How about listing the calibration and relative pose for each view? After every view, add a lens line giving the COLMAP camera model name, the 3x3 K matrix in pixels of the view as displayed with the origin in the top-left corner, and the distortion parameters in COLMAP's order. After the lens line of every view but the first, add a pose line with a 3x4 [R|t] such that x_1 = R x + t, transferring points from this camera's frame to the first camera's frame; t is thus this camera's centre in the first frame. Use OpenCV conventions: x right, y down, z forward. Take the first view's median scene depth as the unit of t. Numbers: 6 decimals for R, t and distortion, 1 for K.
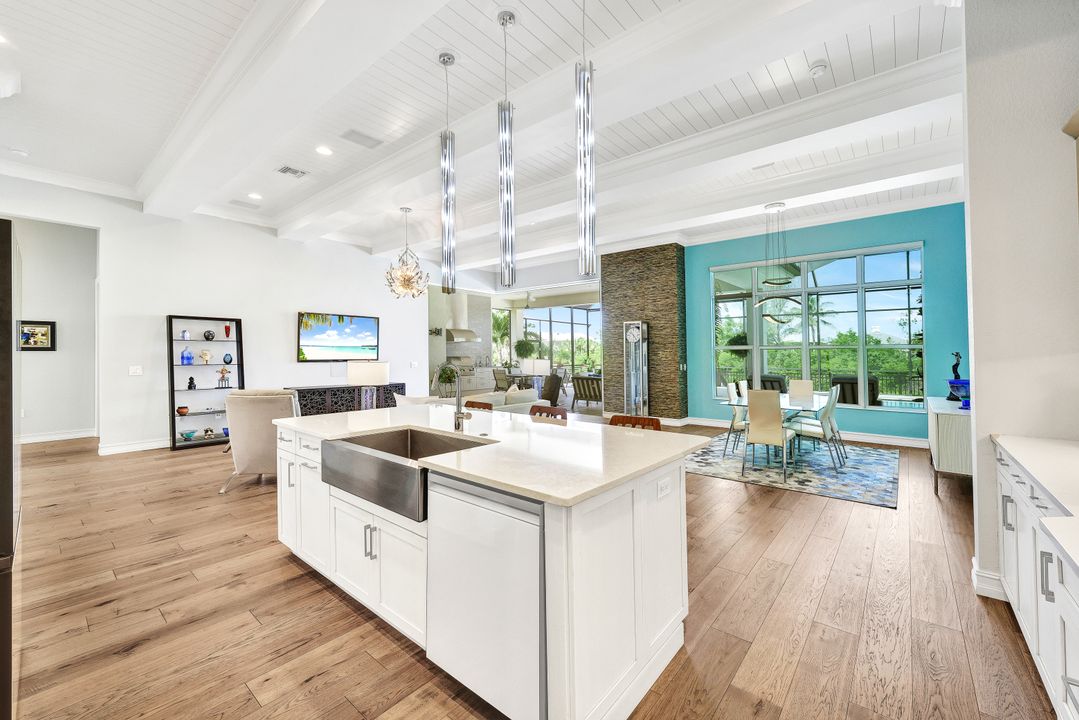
lens RADIAL K [[432.4, 0, 539.1], [0, 432.4, 346.3], [0, 0, 1]] dist [-0.001845, -0.000195]
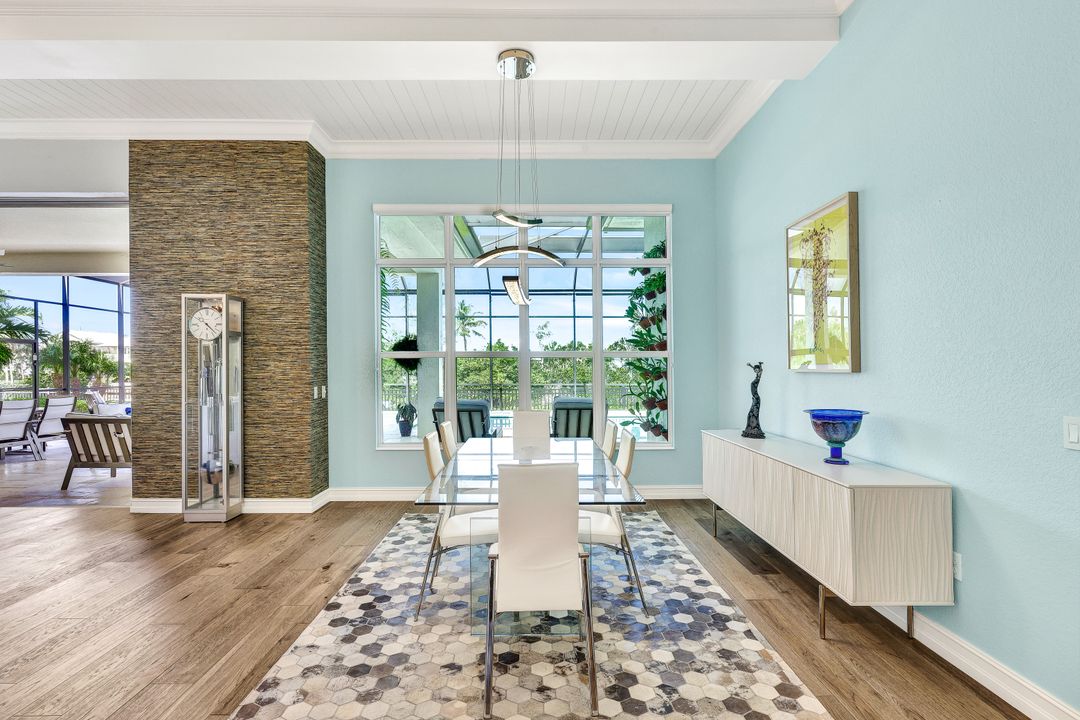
lens RADIAL K [[513.5, 0, 538.6], [0, 513.5, 356.7], [0, 0, 1]] dist [-0.003258, 0.000007]
pose [[0.754173, 0.009382, 0.656609, 0.126809], [-0.008896, 0.999952, -0.004070, 0.006688], [-0.656616, -0.002772, 0.754220, 0.364038]]
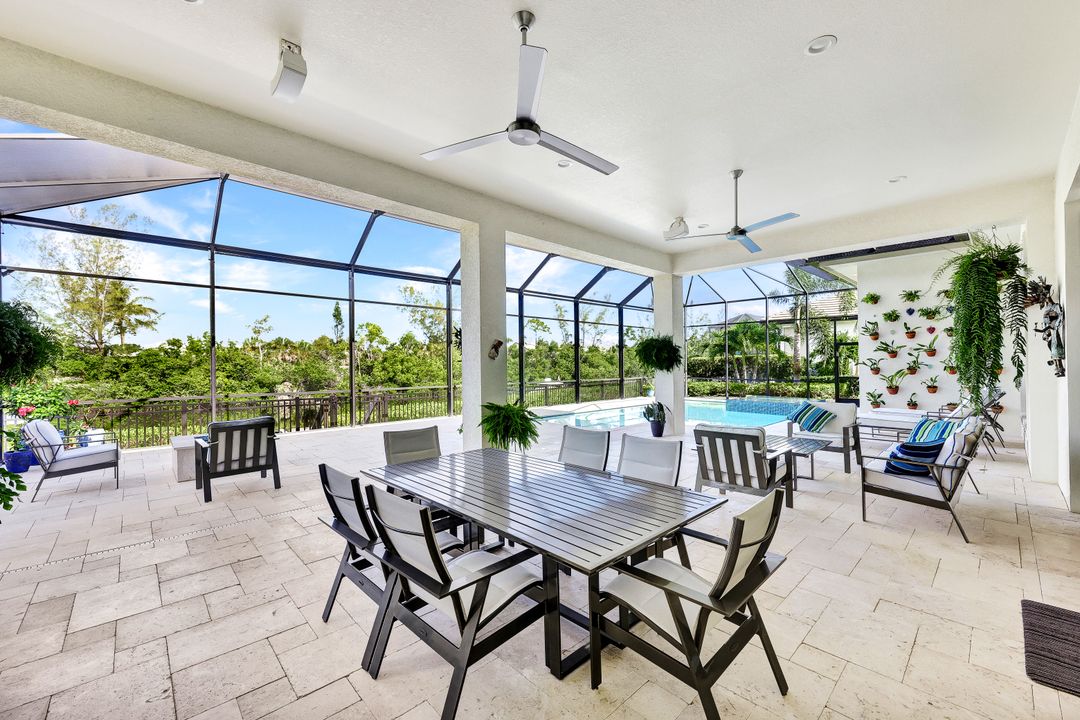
lens RADIAL K [[437.3, 0, 539.2], [0, 437.3, 364.6], [0, 0, 1]] dist [0.000164, 0.000197]
pose [[0.110199, -0.006505, 0.993888, -0.367536], [-0.015862, 0.999840, 0.008303, 0.019229], [-0.993783, -0.016680, 0.110078, 1.646500]]
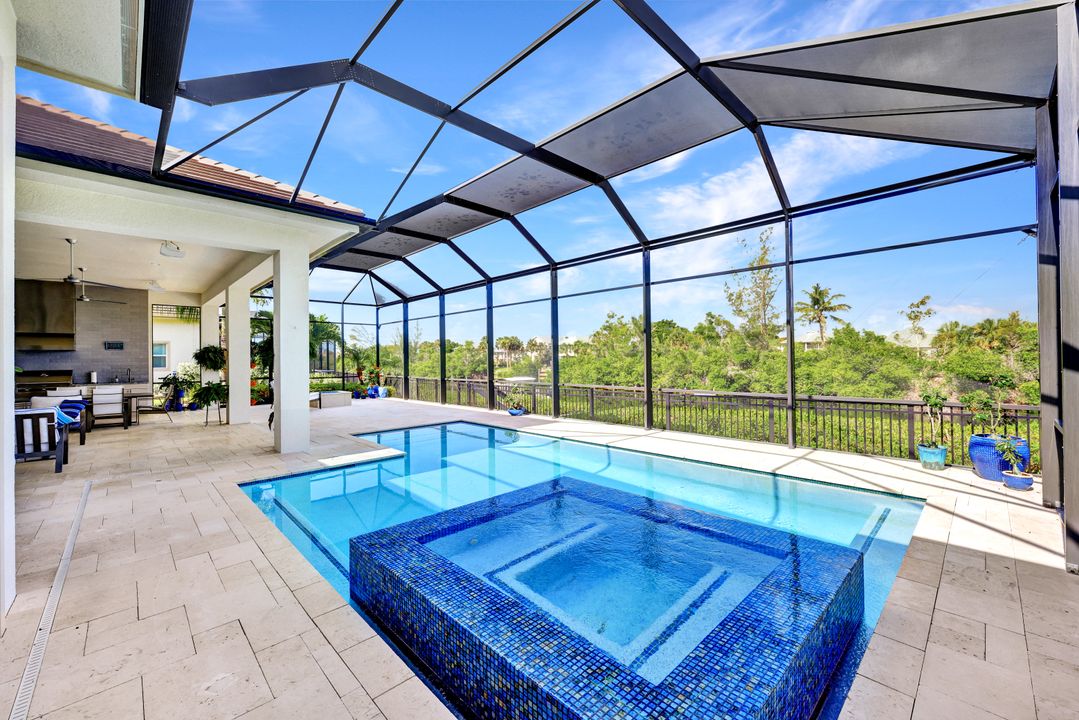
lens RADIAL K [[430.7, 0, 539.5], [0, 430.7, 356.4], [0, 0, 1]] dist [0.000482, -0.000046]
pose [[0.995089, -0.014334, -0.097939, 1.299884], [0.015674, 0.999793, 0.012934, 0.003400], [0.097733, -0.014405, 0.995108, 0.656987]]
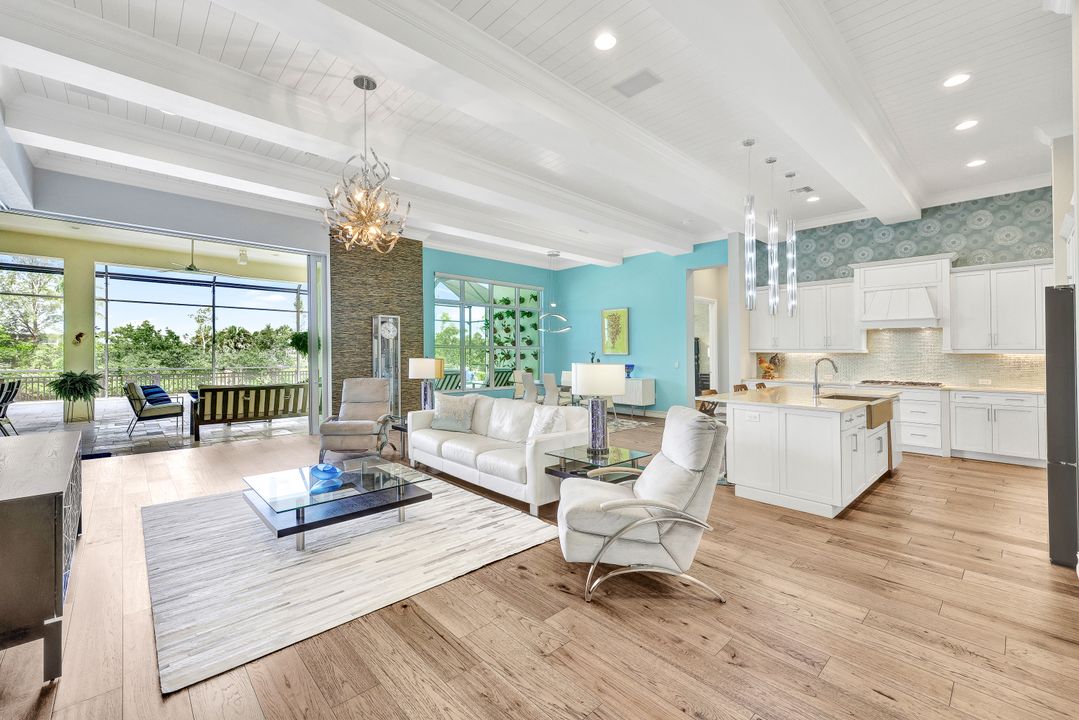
lens RADIAL K [[453.6, 0, 540.3], [0, 453.6, 353.8], [0, 0, 1]] dist [0.014662, -0.000053]
pose [[0.123254, -0.002956, 0.992371, -0.661635], [-0.020927, 0.999765, 0.005577, 0.009042], [-0.992154, -0.021455, 0.123163, 0.565993]]
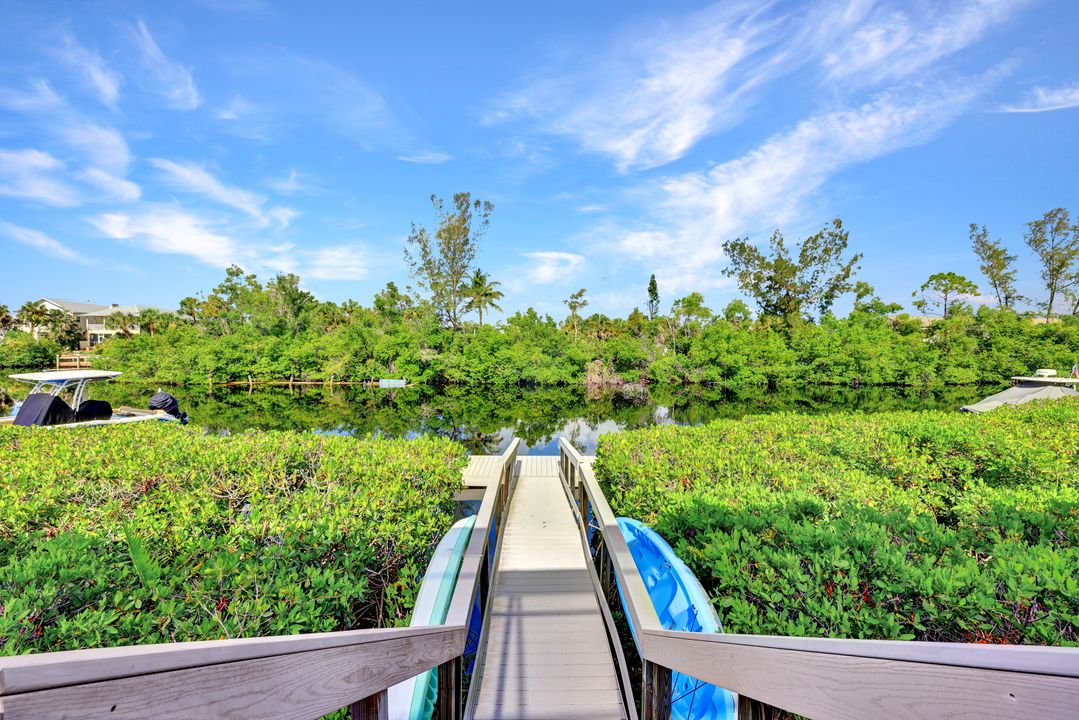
lens RADIAL K [[431.8, 0, 537.7], [0, 431.8, 359.3], [0, 0, 1]] dist [-0.001708, 0.000252]
pose [[0.720994, -0.020576, 0.692636, 0.858544], [-0.019597, 0.998554, 0.050063, 0.095116], [-0.692664, -0.049669, 0.719548, 2.328431]]
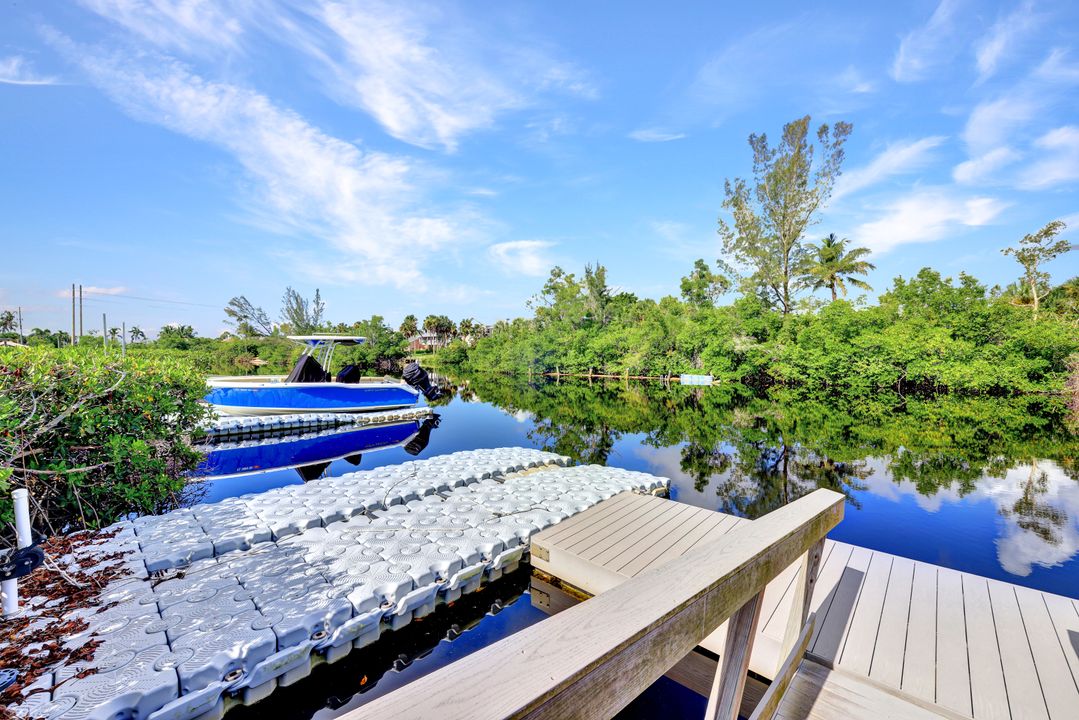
lens RADIAL K [[430.7, 0, 539.5], [0, 430.7, 356.4], [0, 0, 1]] dist [0.000482, -0.000046]
pose [[0.999874, -0.005173, 0.015002, 1.527110], [0.004728, 0.999552, 0.029553, 0.297485], [-0.015148, -0.029479, 0.999451, 3.015372]]
